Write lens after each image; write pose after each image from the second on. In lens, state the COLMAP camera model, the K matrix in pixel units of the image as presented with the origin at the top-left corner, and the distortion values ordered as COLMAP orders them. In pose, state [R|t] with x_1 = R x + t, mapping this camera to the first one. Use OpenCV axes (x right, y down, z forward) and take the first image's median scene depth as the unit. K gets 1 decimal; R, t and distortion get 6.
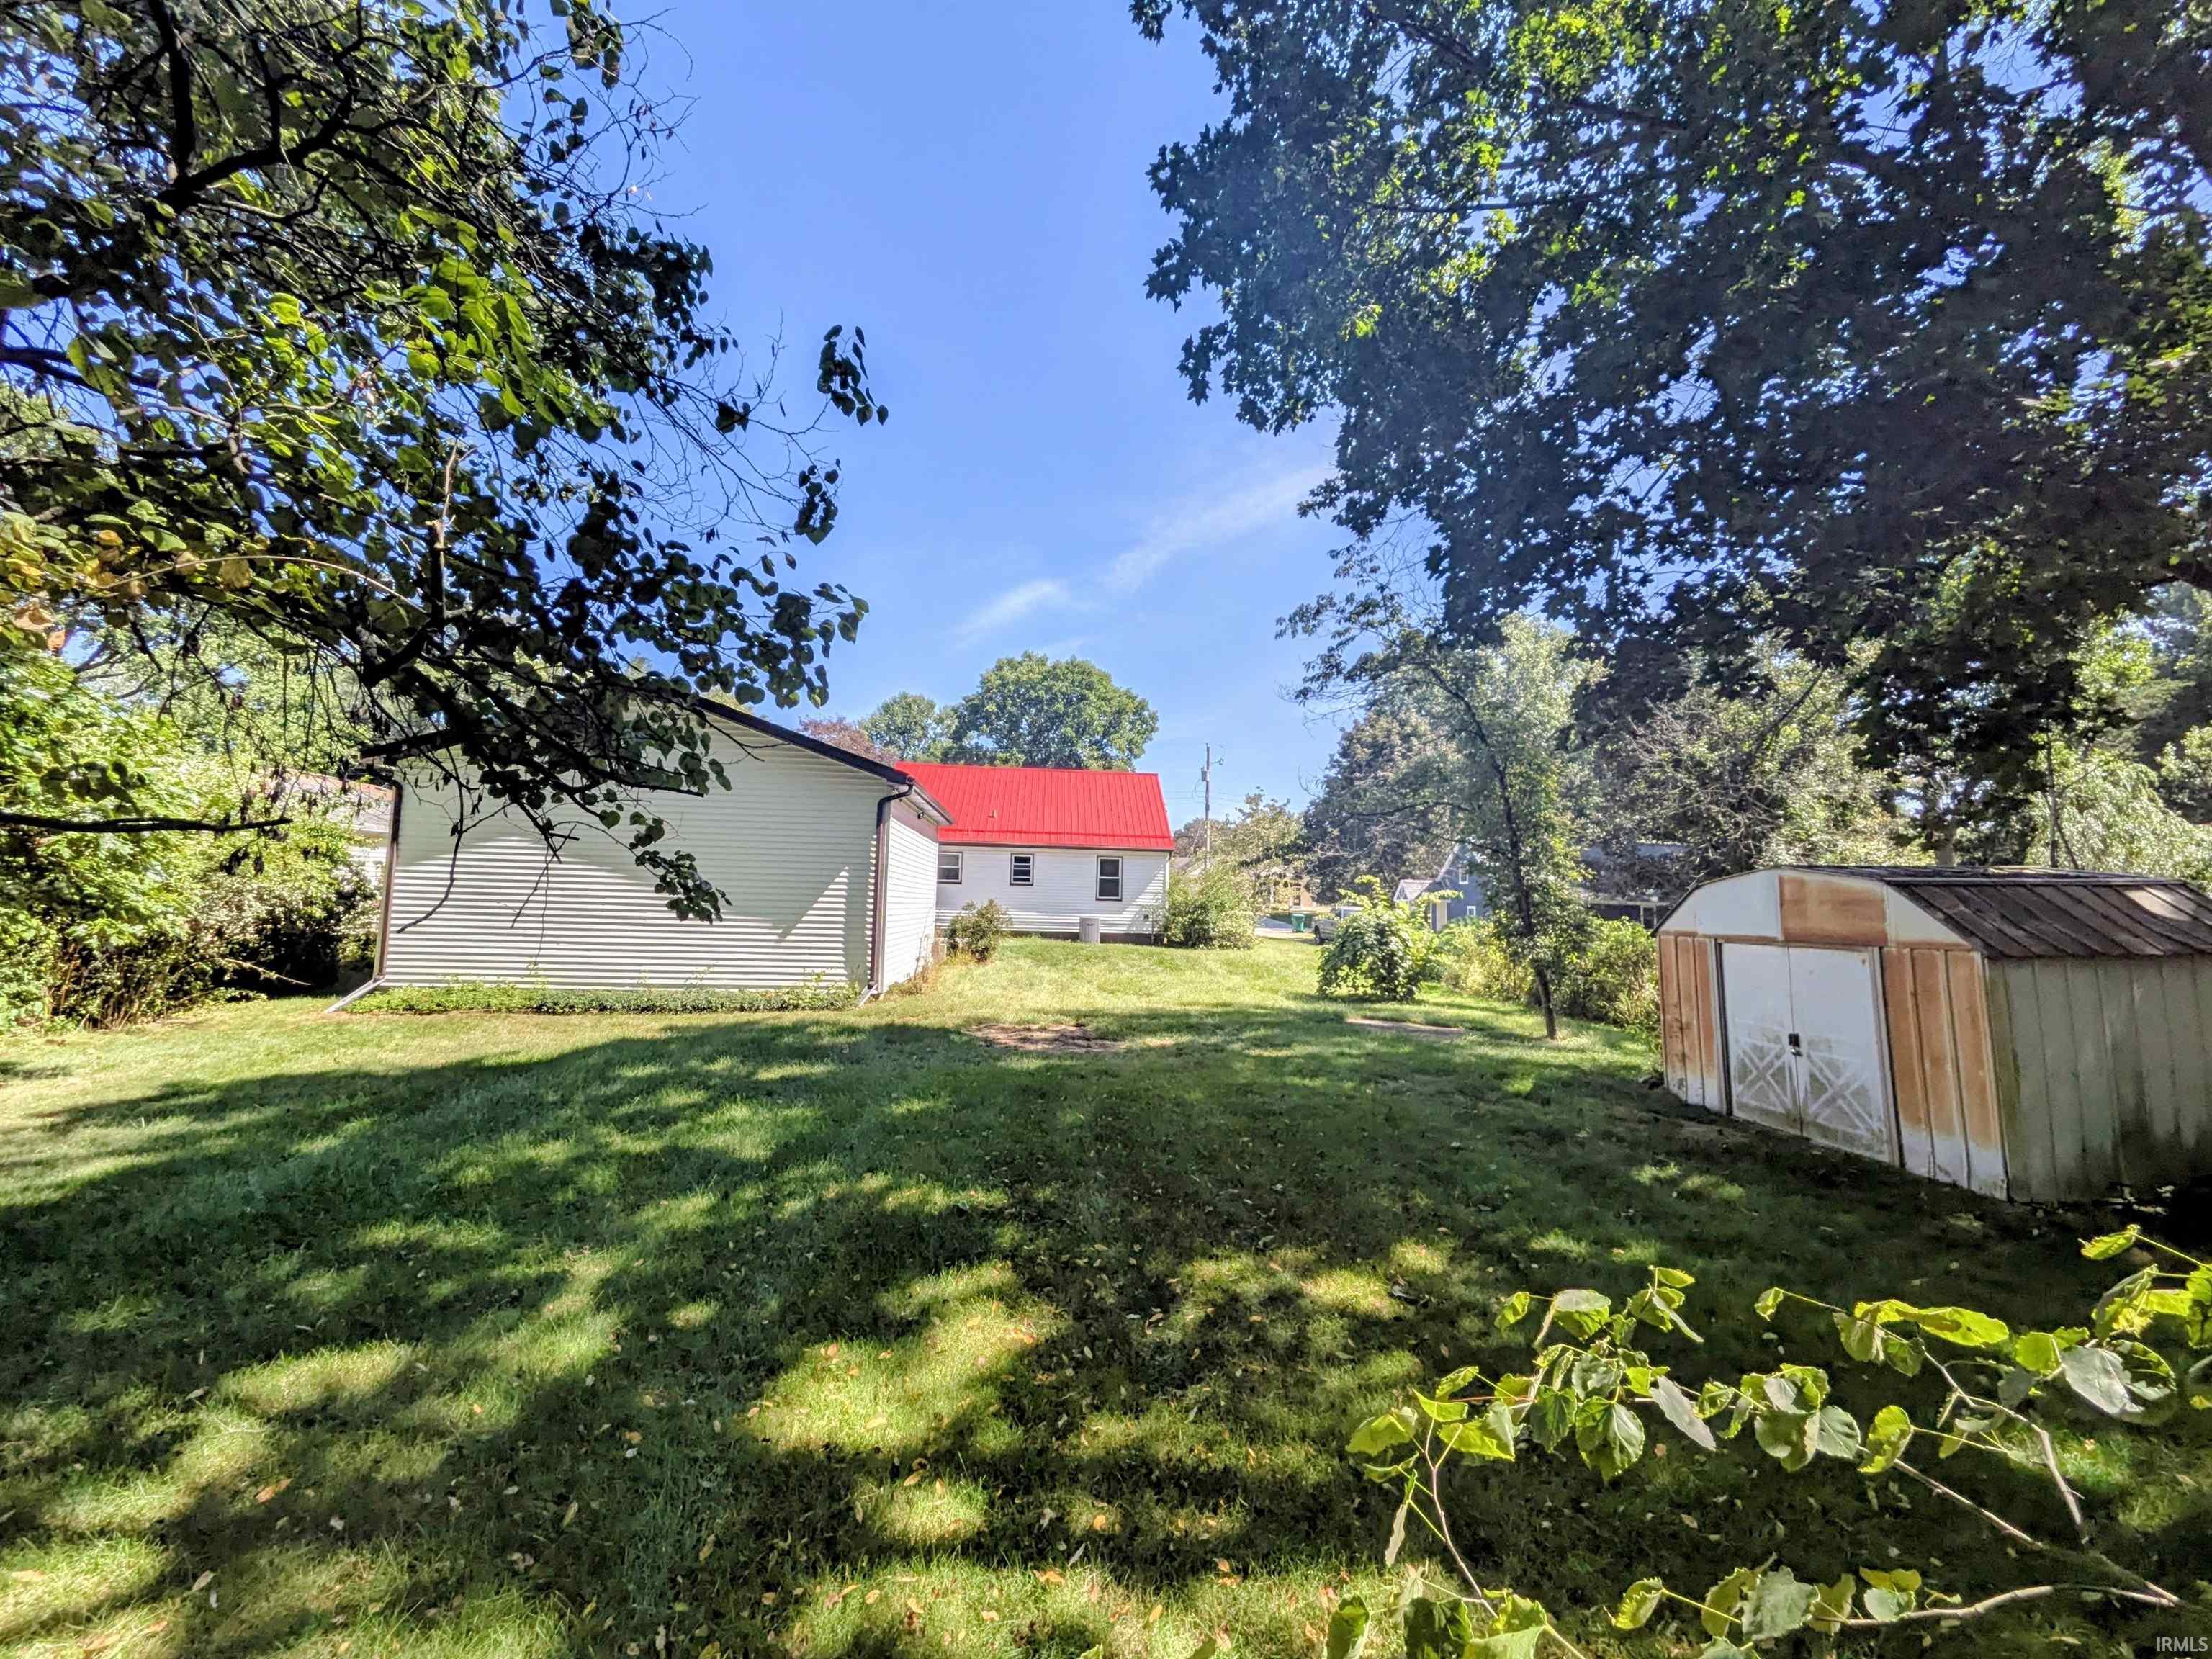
lens RADIAL K [[873.9, 0, 1113.0], [0, 873.9, 831.7], [0, 0, 1]] dist [0.007684, -0.000399]
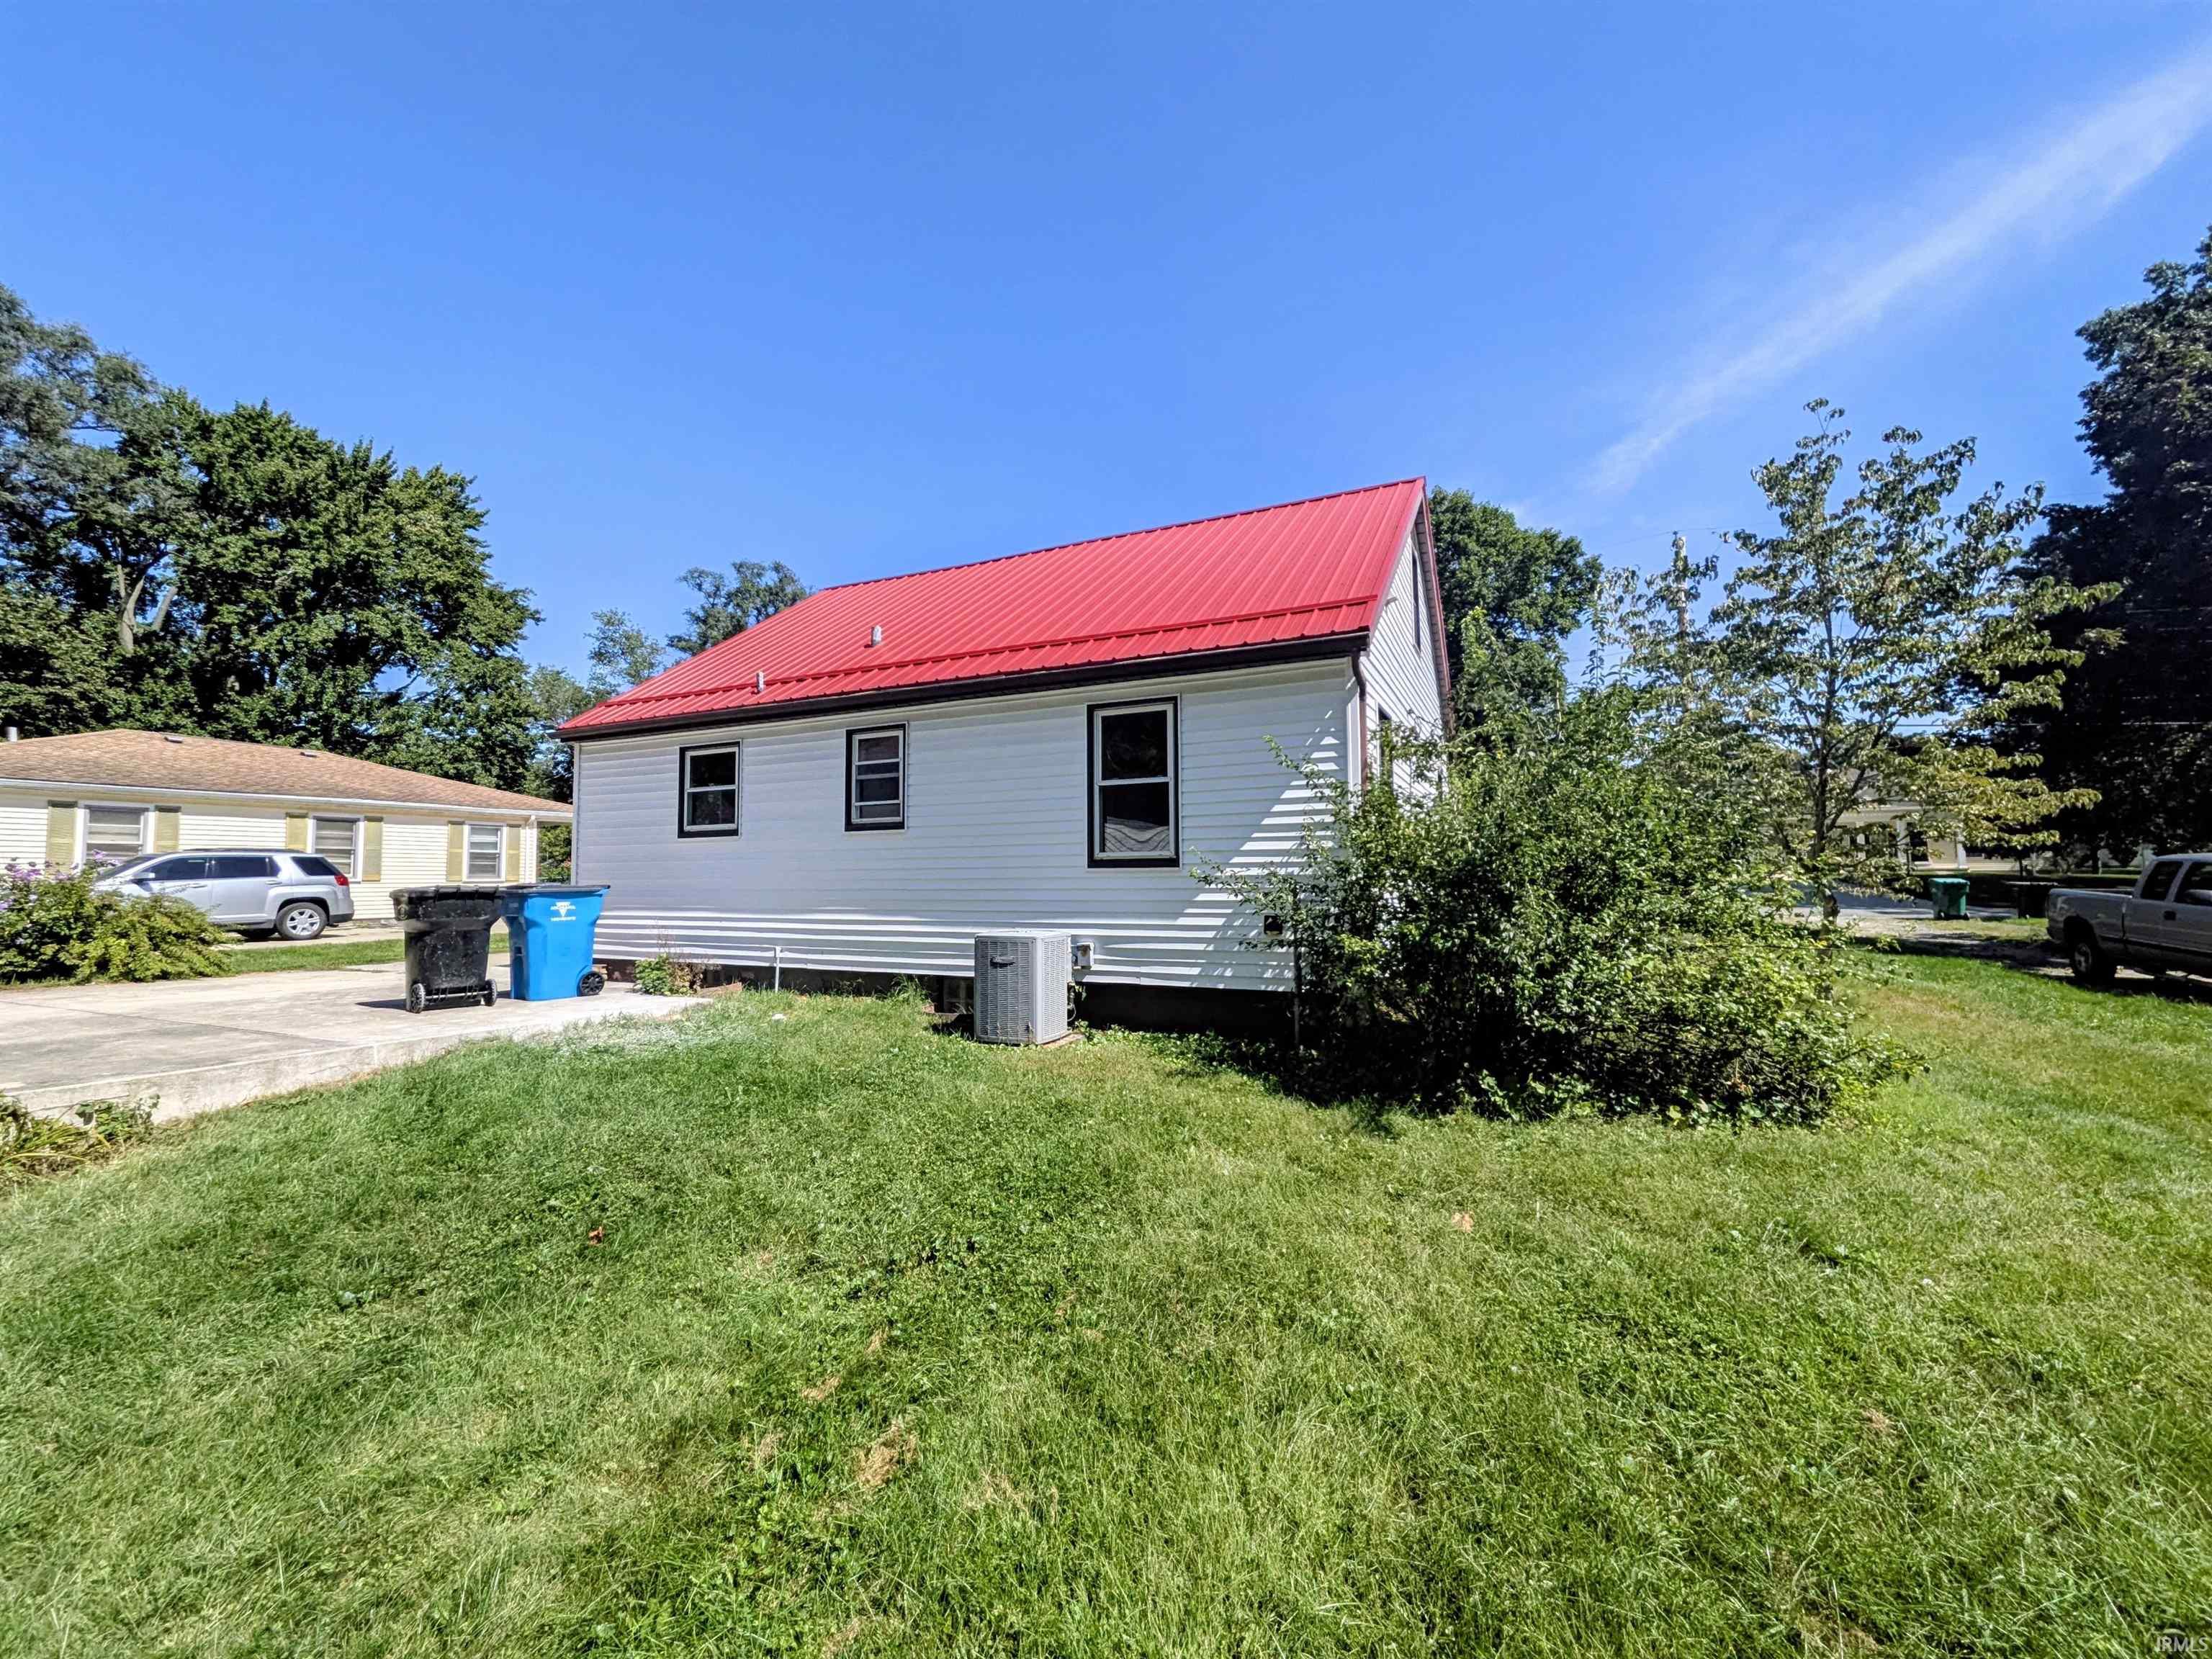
lens RADIAL K [[873.9, 0, 1113.0], [0, 873.9, 831.7], [0, 0, 1]] dist [0.007684, -0.000399]
pose [[0.868213, -0.058159, -0.492771, 0.121862], [0.072630, 0.997306, 0.010260, 0.065265], [0.490847, -0.044697, 0.870098, 0.763371]]
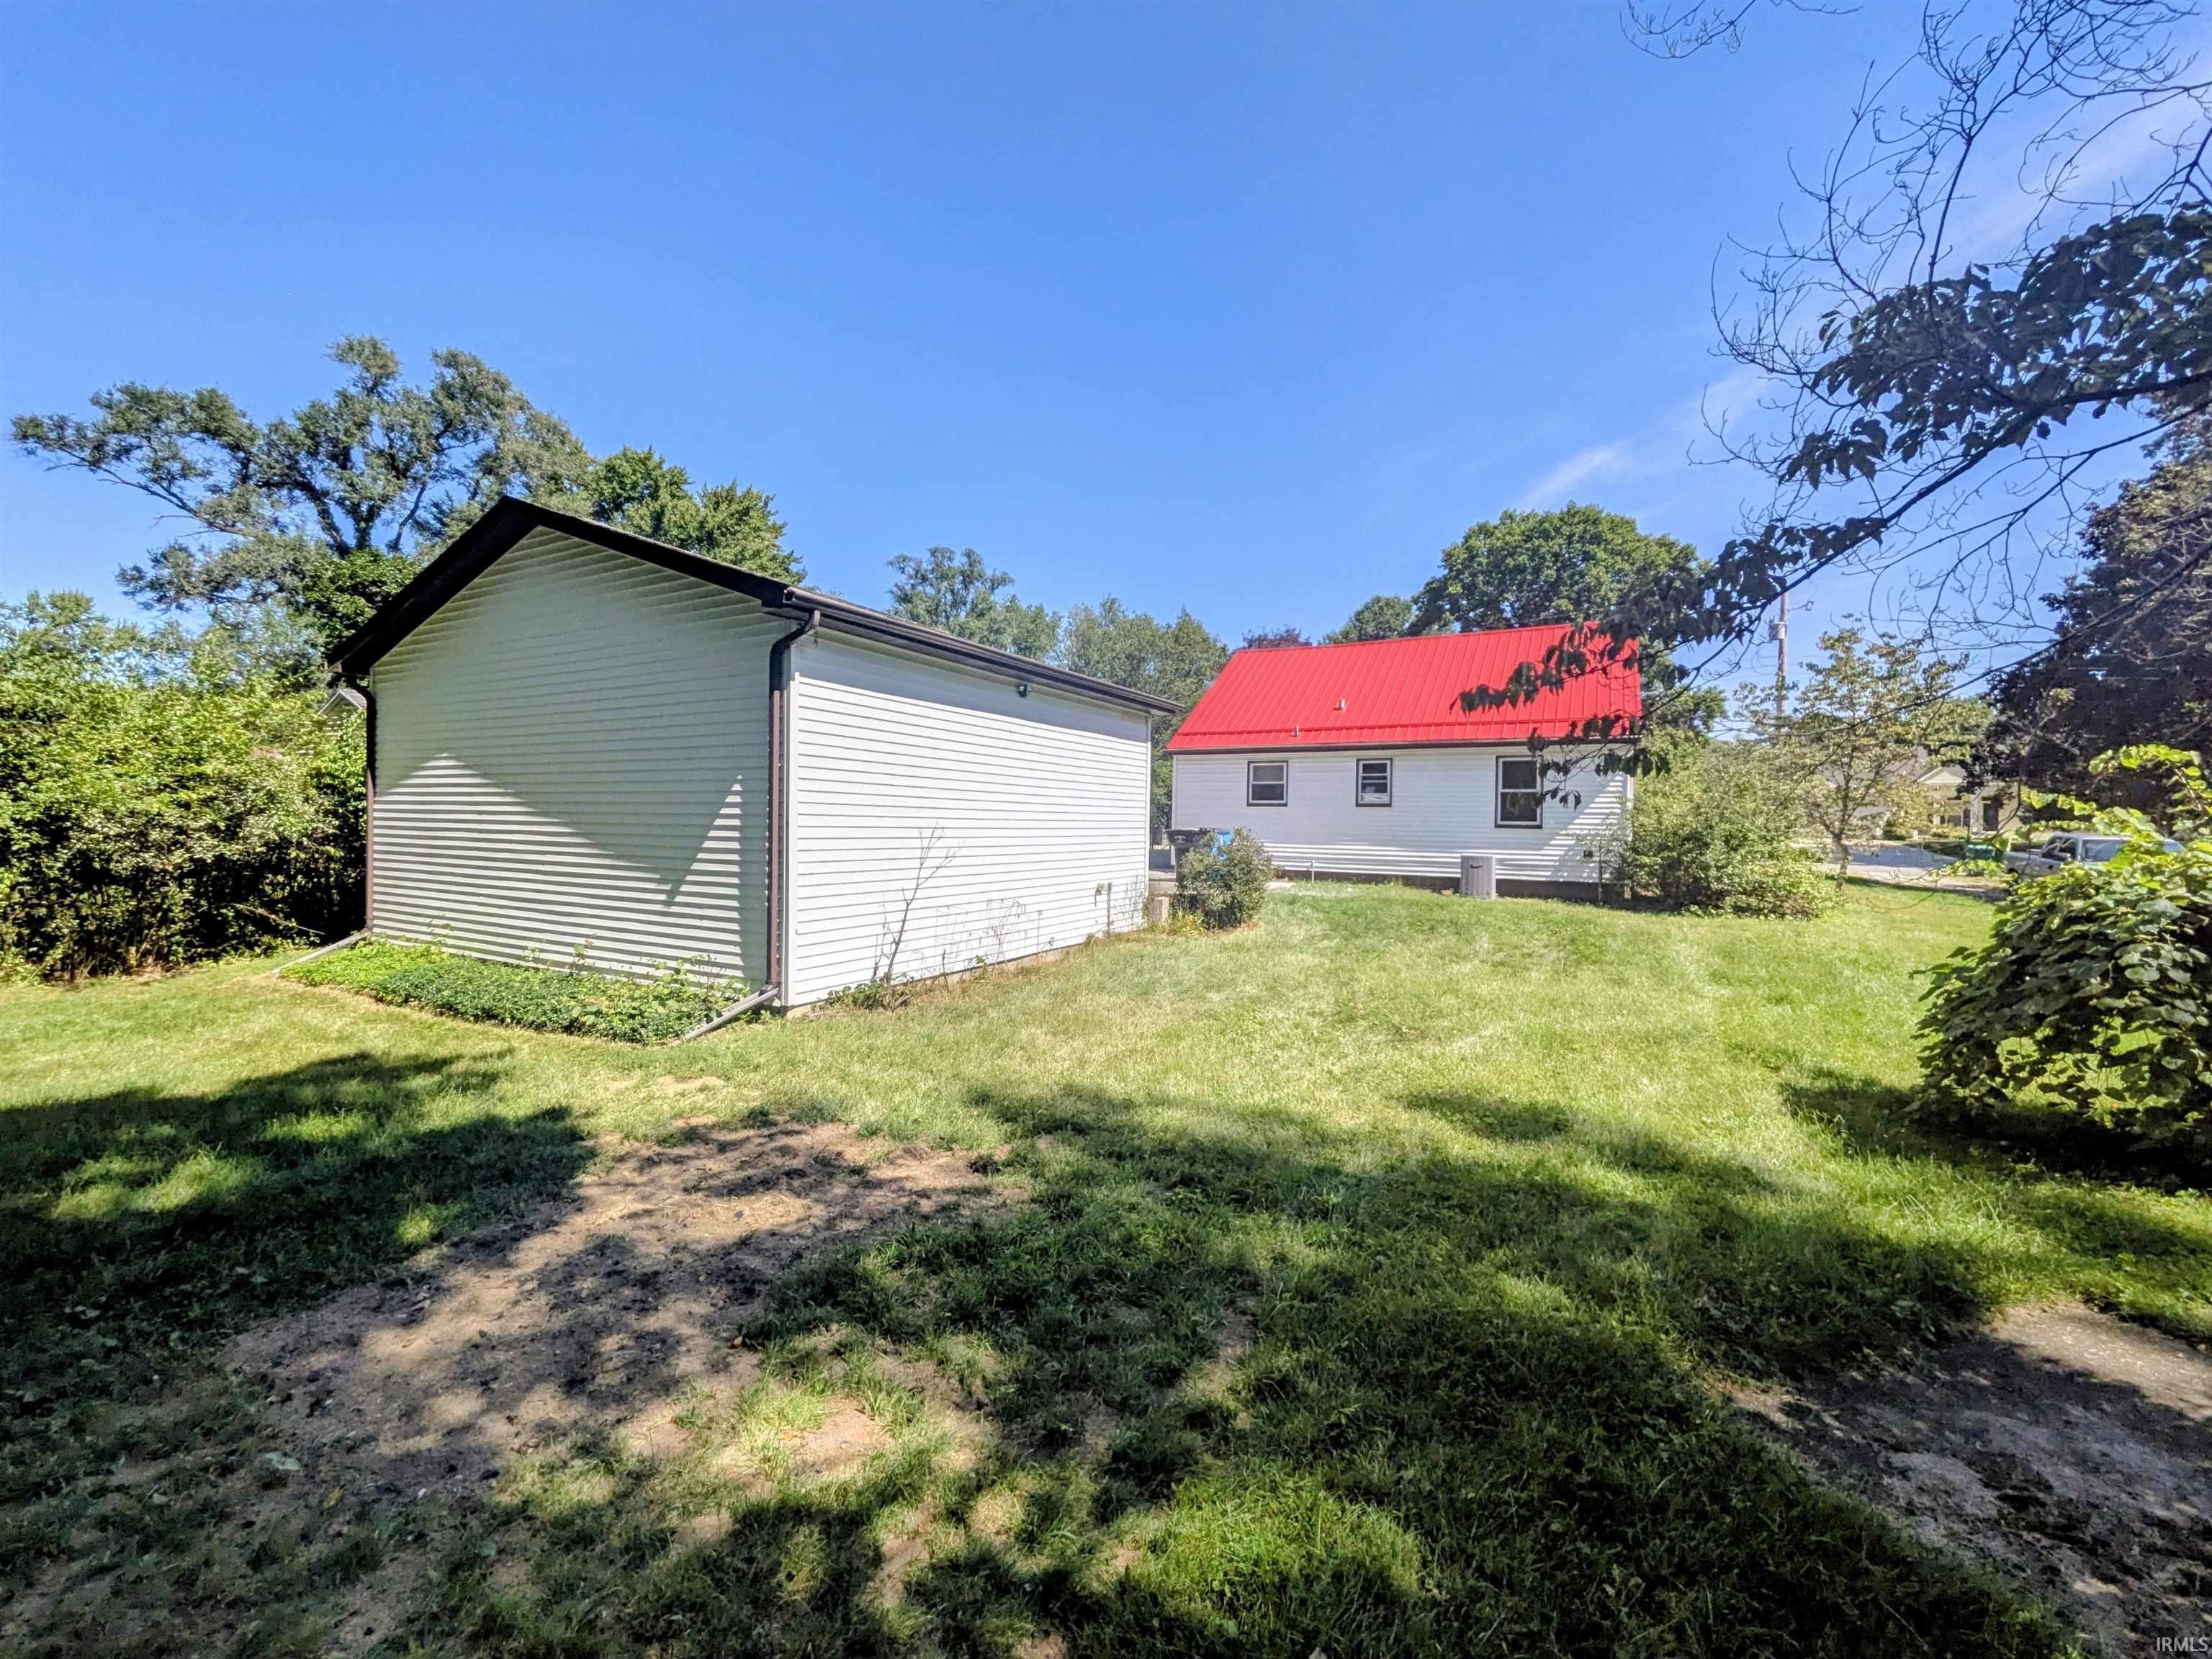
lens RADIAL K [[873.9, 0, 1113.0], [0, 873.9, 831.7], [0, 0, 1]] dist [0.007684, -0.000399]
pose [[0.834033, -0.006603, -0.551675, 0.096317], [0.051327, 0.996521, 0.065669, 0.026691], [0.549322, -0.083086, 0.831470, 0.332584]]
